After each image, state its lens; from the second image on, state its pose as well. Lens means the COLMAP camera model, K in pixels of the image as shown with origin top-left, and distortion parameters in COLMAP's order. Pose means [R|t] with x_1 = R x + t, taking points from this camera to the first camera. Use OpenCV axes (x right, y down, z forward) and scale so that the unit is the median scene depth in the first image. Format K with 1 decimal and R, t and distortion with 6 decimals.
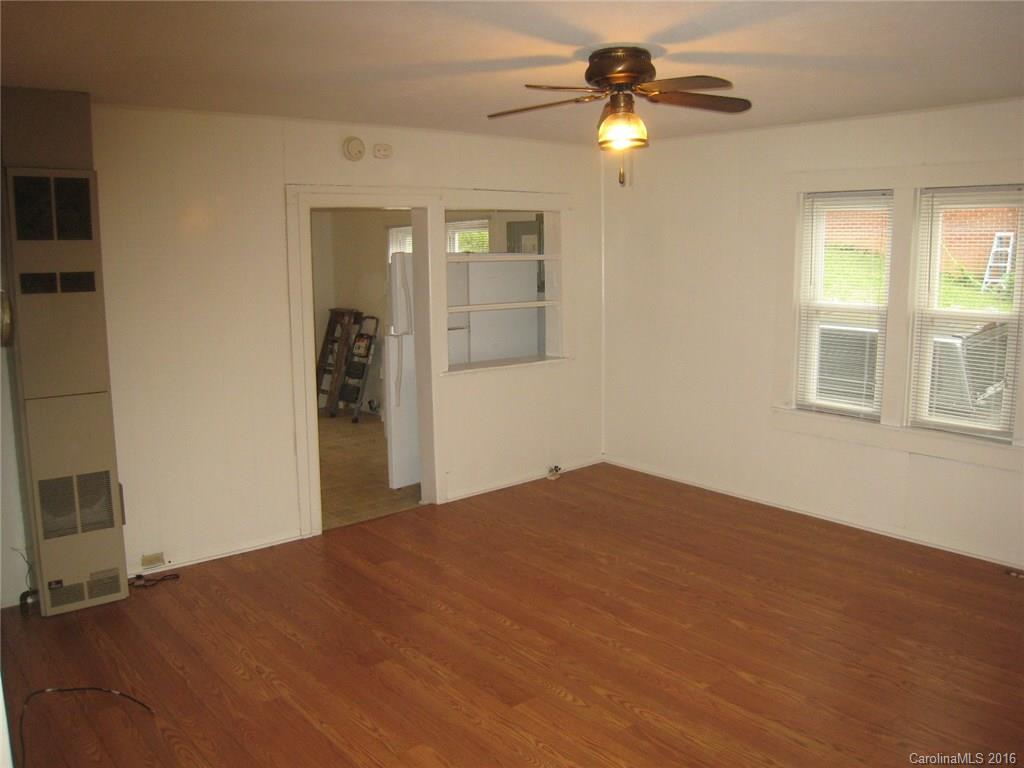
lens RADIAL K [[817.7, 0, 512.0], [0, 817.7, 384.0], [0, 0, 1]] dist [-0.125821, 0.007229]
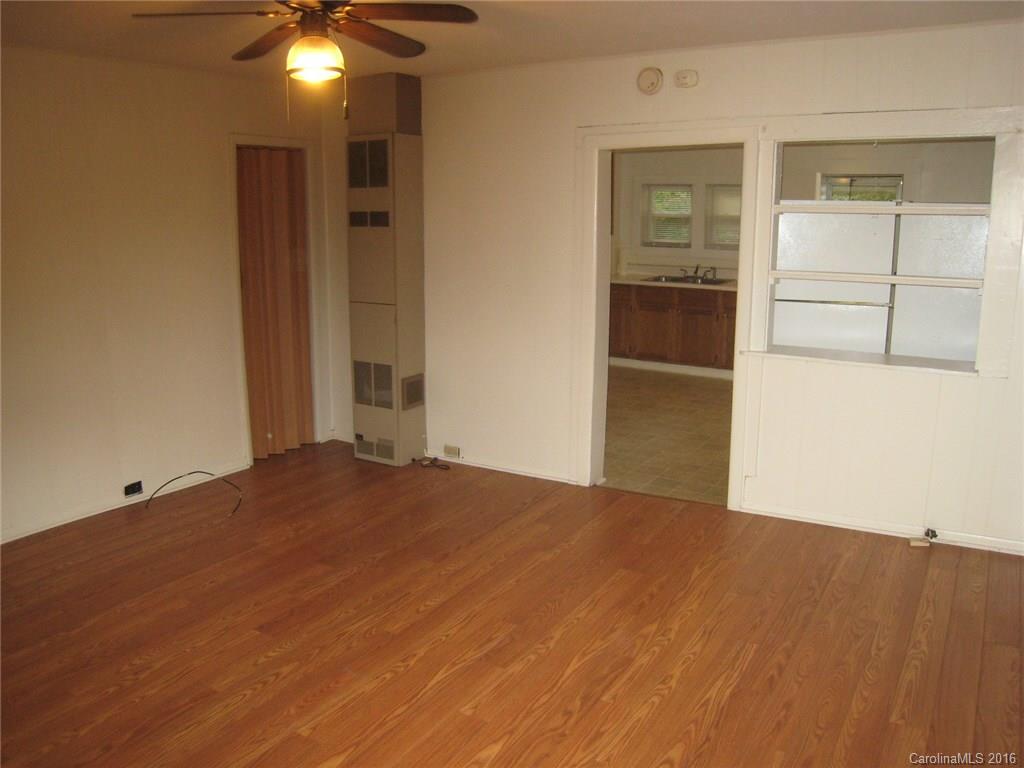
lens RADIAL K [[817.7, 0, 512.0], [0, 817.7, 384.0], [0, 0, 1]] dist [-0.125821, 0.007229]
pose [[0.329306, 0.205926, -0.921494, 0.758931], [-0.144723, 0.975405, 0.166255, -0.106599], [0.933066, 0.078612, 0.351009, 0.680072]]
